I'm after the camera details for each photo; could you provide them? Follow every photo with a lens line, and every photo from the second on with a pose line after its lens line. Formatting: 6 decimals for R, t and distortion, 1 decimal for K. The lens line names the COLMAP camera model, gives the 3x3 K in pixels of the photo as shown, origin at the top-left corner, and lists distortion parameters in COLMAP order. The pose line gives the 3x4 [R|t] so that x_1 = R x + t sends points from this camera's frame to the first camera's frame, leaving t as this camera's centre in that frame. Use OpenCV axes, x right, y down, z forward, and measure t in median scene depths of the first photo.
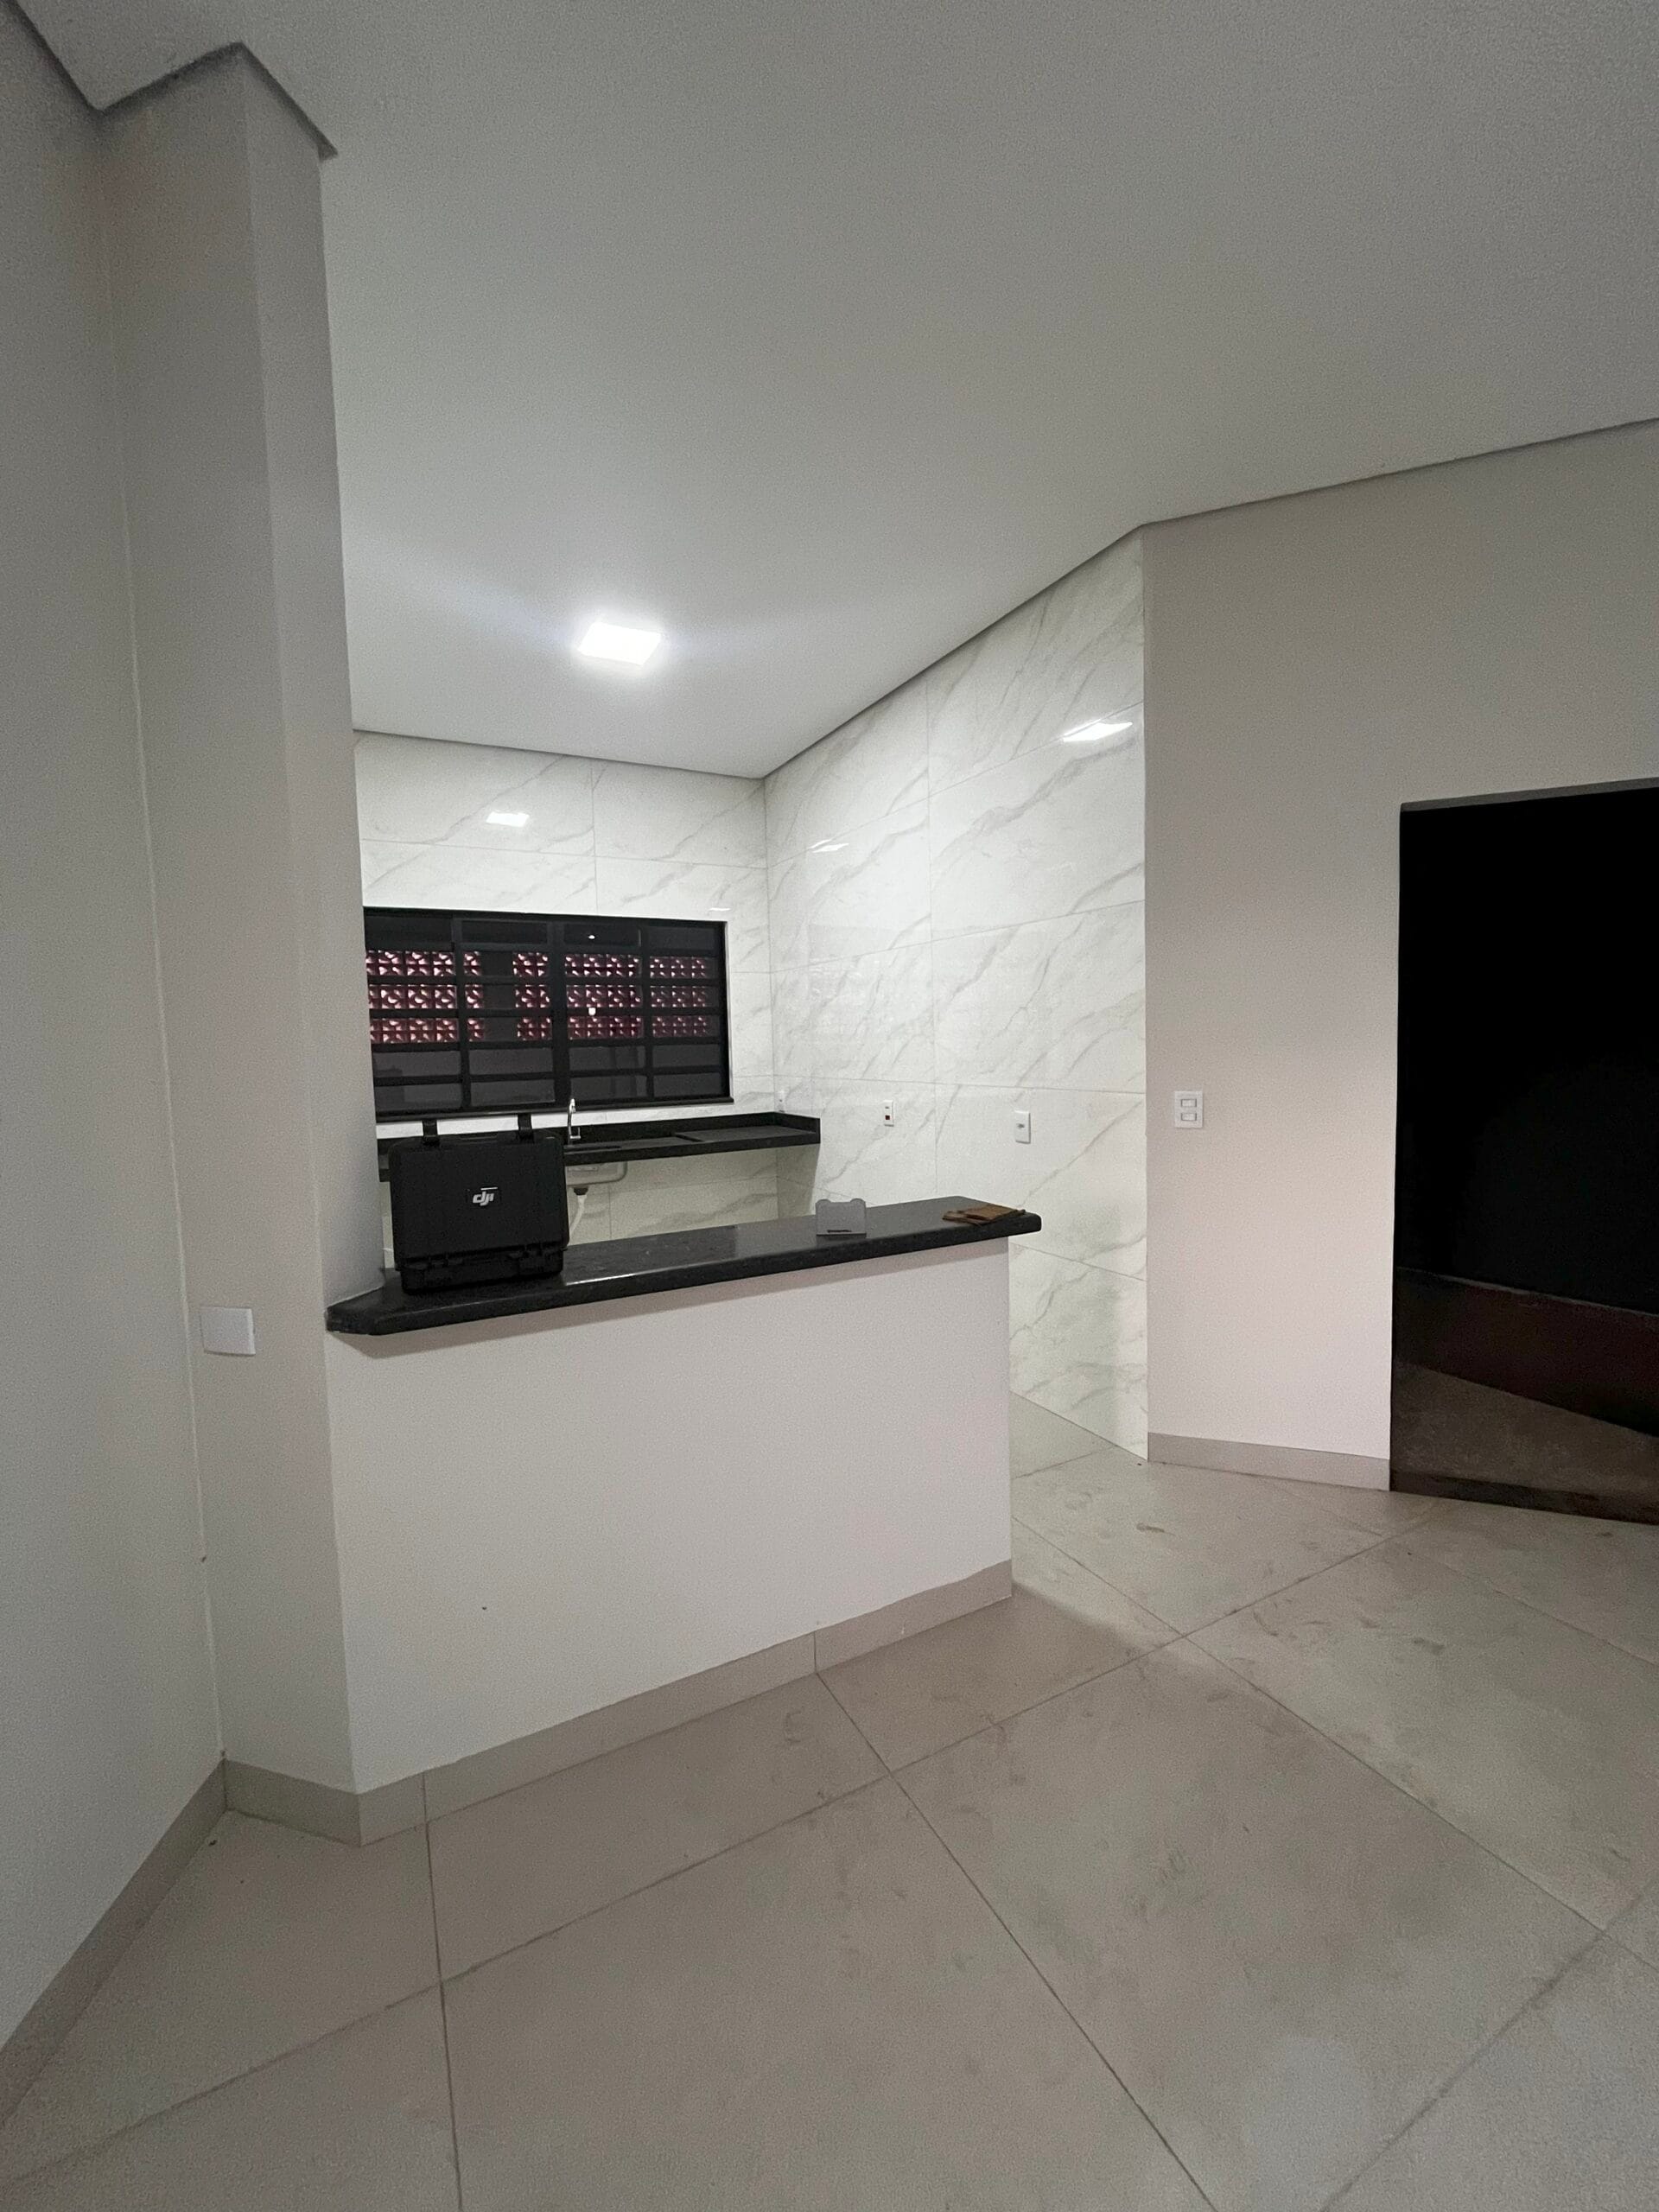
lens RADIAL K [[892.1, 0, 821.4], [0, 892.1, 1102.1], [0, 0, 1]] dist [-0.003845, 0.000047]
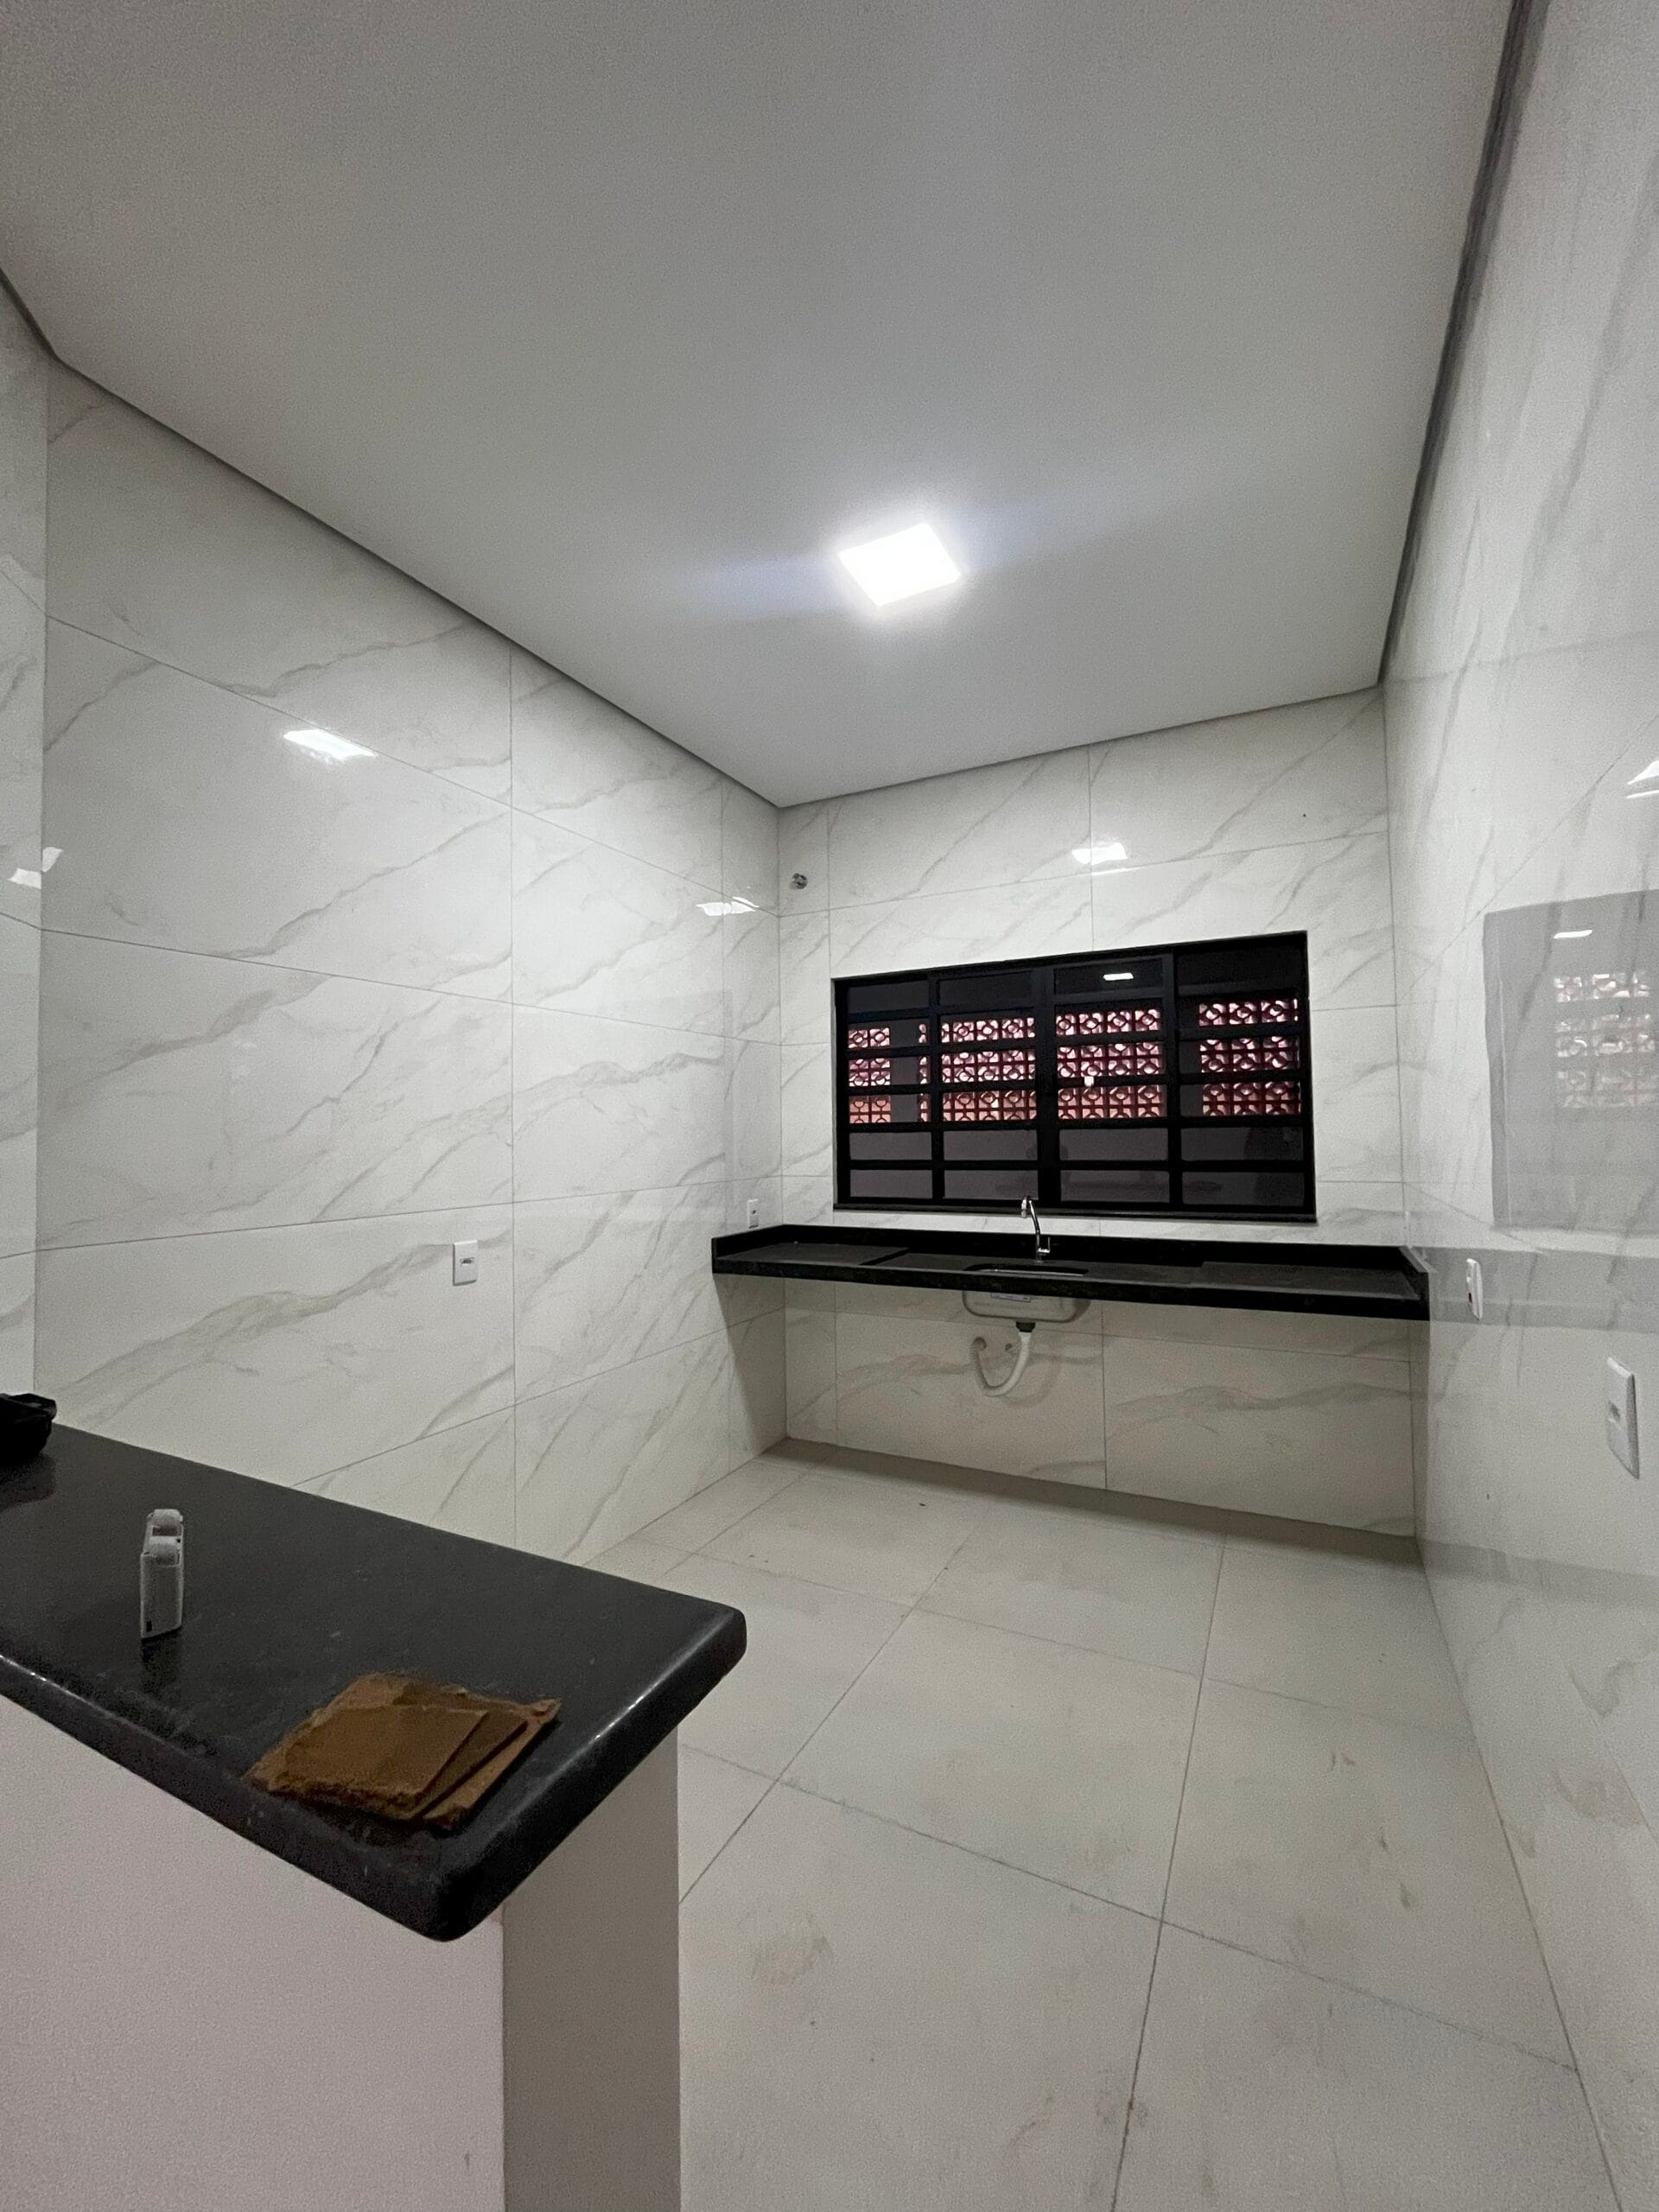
lens RADIAL K [[892.1, 0, 822.2], [0, 892.1, 1109.0], [0, 0, 1]] dist [-0.003845, 0.000047]
pose [[0.571247, -0.003330, -0.820771, 0.217038], [-0.054513, 0.997630, -0.041988, -0.035168], [0.818966, 0.068728, 0.569712, 0.392198]]
